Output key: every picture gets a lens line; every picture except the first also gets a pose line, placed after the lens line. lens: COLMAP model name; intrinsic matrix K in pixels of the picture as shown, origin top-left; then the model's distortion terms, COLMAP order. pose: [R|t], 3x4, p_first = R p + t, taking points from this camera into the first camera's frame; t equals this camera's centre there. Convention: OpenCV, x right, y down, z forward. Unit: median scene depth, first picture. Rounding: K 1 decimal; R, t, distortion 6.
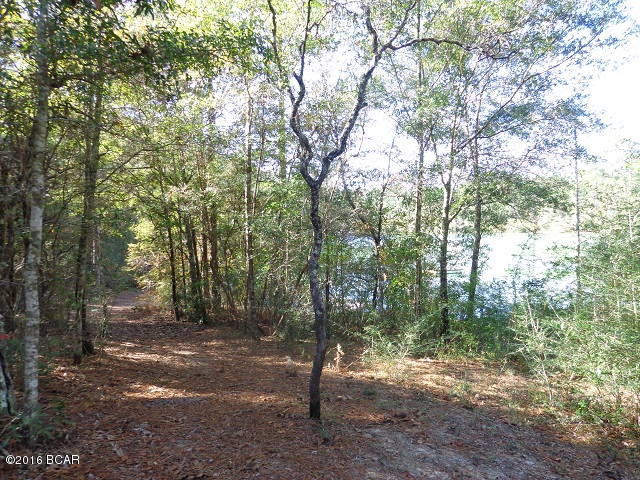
lens RADIAL K [[448.3, 0, 319.9], [0, 448.3, 239.8], [0, 0, 1]] dist [-0.006753, 0.014592]
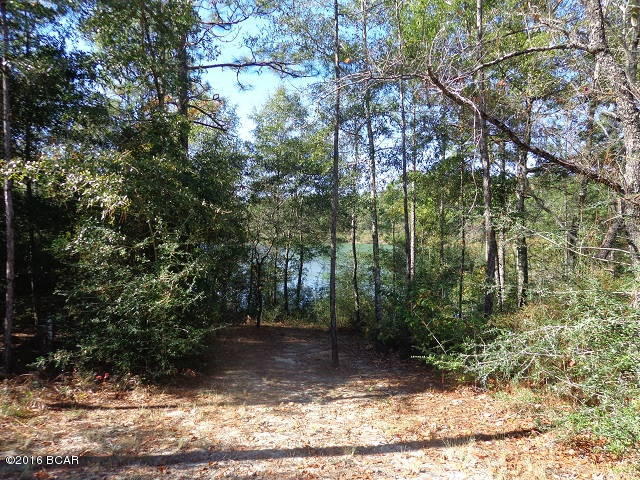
lens RADIAL K [[448.3, 0, 320.1], [0, 448.3, 240.3], [0, 0, 1]] dist [-0.006753, 0.014592]
pose [[0.931753, 0.003490, 0.363076, -0.276180], [-0.002215, 0.999990, -0.003929, -0.102542], [-0.363086, 0.002857, 0.931751, -0.835780]]
